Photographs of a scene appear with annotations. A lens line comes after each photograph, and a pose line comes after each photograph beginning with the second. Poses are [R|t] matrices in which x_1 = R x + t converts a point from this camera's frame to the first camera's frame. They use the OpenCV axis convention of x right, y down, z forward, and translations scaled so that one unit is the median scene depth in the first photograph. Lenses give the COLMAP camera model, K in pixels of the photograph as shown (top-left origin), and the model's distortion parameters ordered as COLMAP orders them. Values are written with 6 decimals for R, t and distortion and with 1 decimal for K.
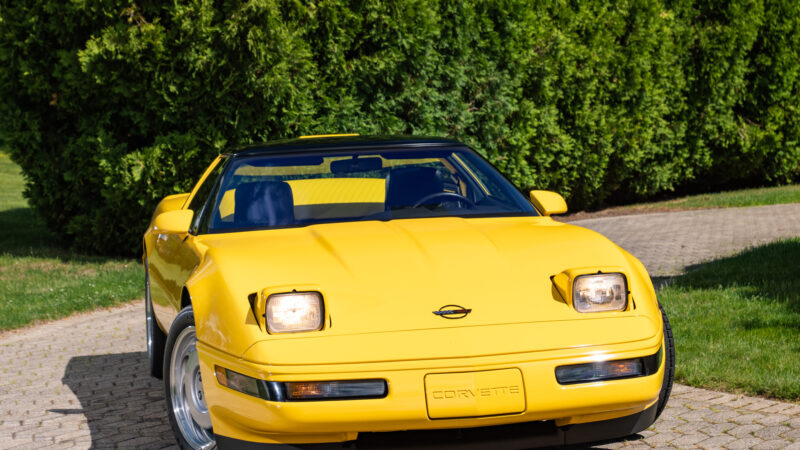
lens RADIAL K [[1828.1, 0, 450.4], [0, 1828.1, 190.1], [0, 0, 1]] dist [-0.035882, 0.000000]
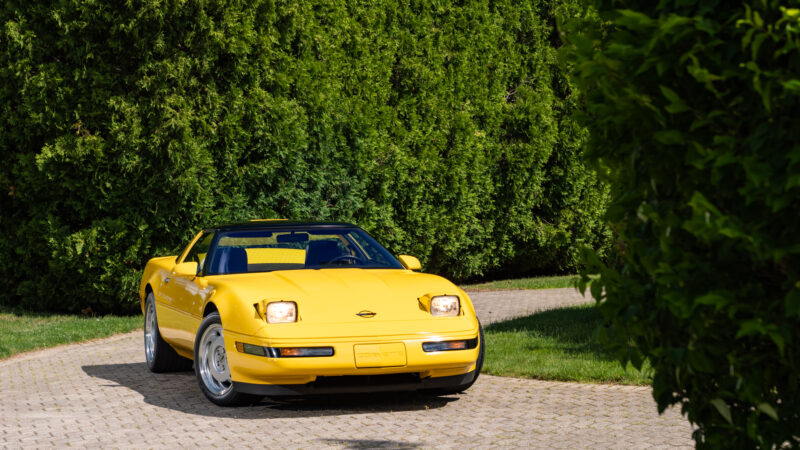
lens RADIAL K [[1828.1, 0, 413.3], [0, 1828.1, 186.0], [0, 0, 1]] dist [-0.035882, 0.000000]
pose [[0.996263, 0.022374, 0.083418, -0.040633], [-0.017619, 0.998201, -0.057308, 0.016274], [-0.084550, 0.055624, 0.994865, -0.318254]]
